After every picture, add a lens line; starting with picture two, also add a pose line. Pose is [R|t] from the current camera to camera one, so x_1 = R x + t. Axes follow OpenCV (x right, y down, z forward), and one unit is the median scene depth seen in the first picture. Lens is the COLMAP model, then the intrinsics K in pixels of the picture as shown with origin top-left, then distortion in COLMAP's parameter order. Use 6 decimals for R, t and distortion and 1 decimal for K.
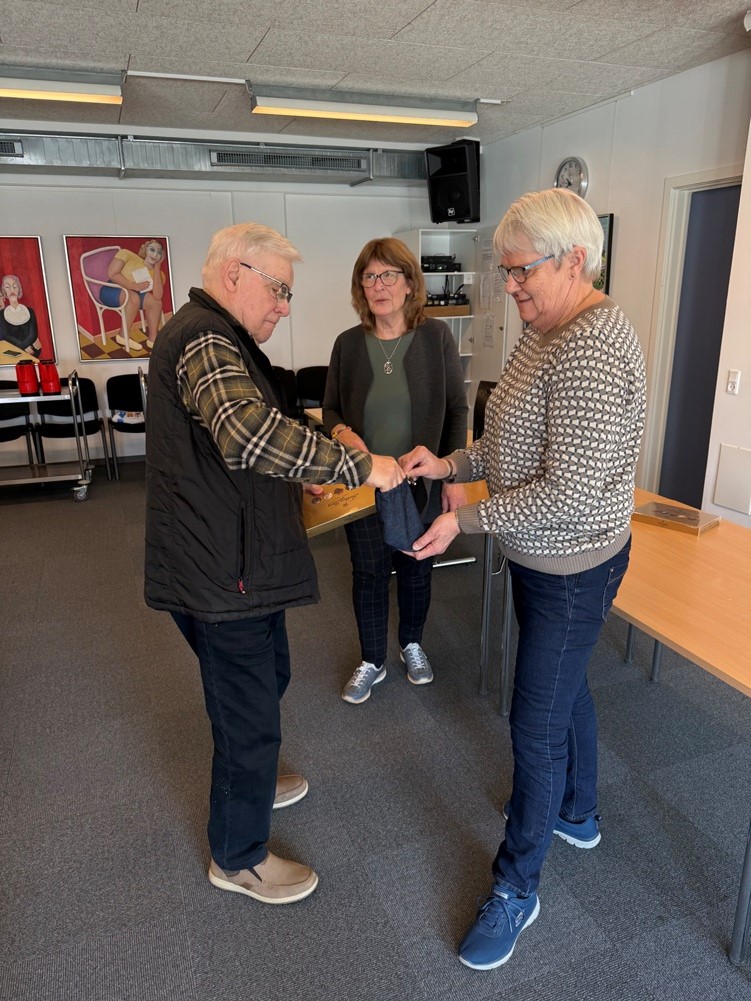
lens RADIAL K [[736.0, 0, 376.9], [0, 736.0, 524.8], [0, 0, 1]] dist [-0.009385, -0.008755]
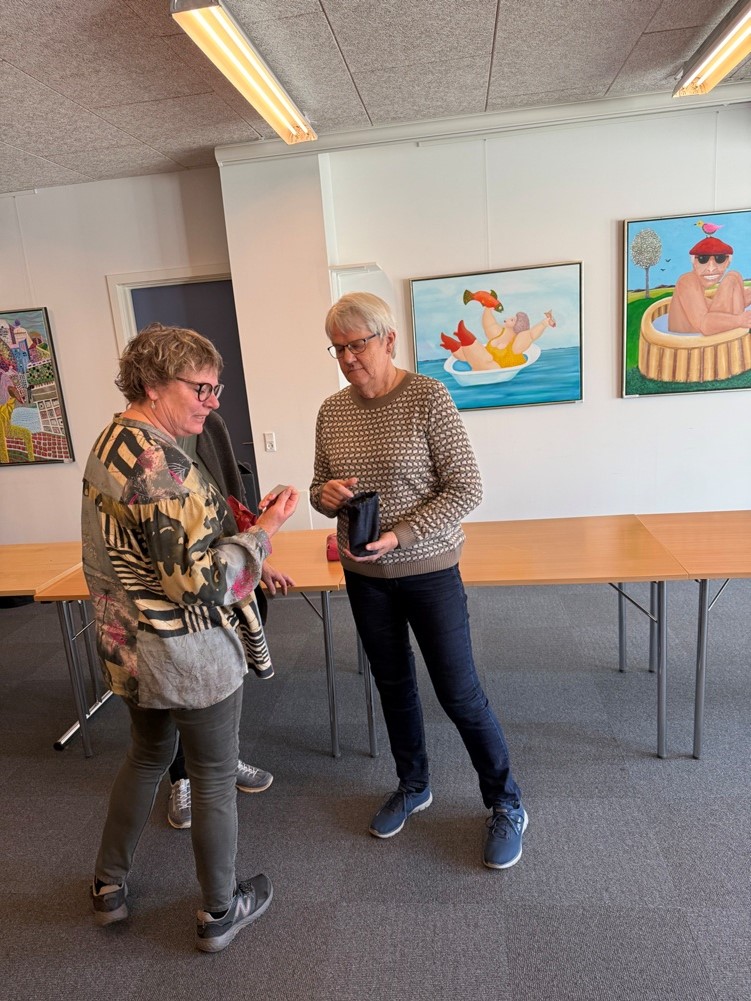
lens RADIAL K [[736.0, 0, 404.7], [0, 736.0, 538.4], [0, 0, 1]] dist [-0.009385, -0.008755]
pose [[0.455748, -0.232800, 0.859126, -0.399706], [0.340891, 0.937254, 0.073135, -0.043338], [-0.822245, 0.259538, 0.506511, 0.196138]]
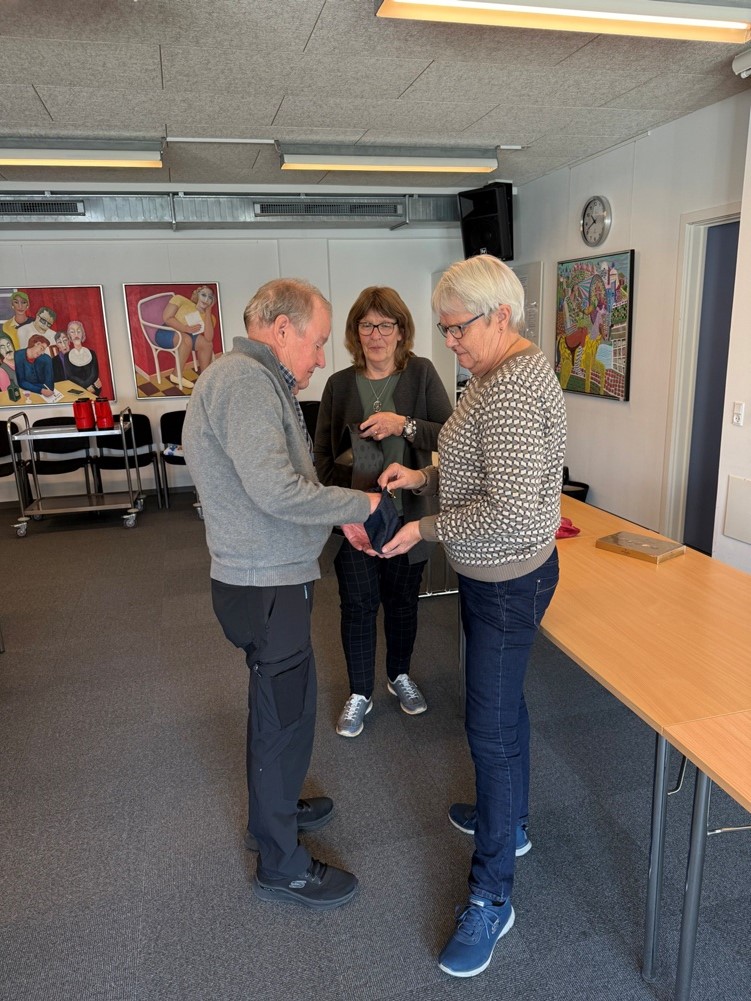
lens RADIAL K [[736.0, 0, 379.1], [0, 736.0, 523.7], [0, 0, 1]] dist [-0.009385, -0.008755]
pose [[0.994465, 0.006621, -0.104858, 0.084297], [-0.011161, 0.999023, -0.042765, 0.003120], [0.104473, 0.043699, 0.993567, -0.033277]]
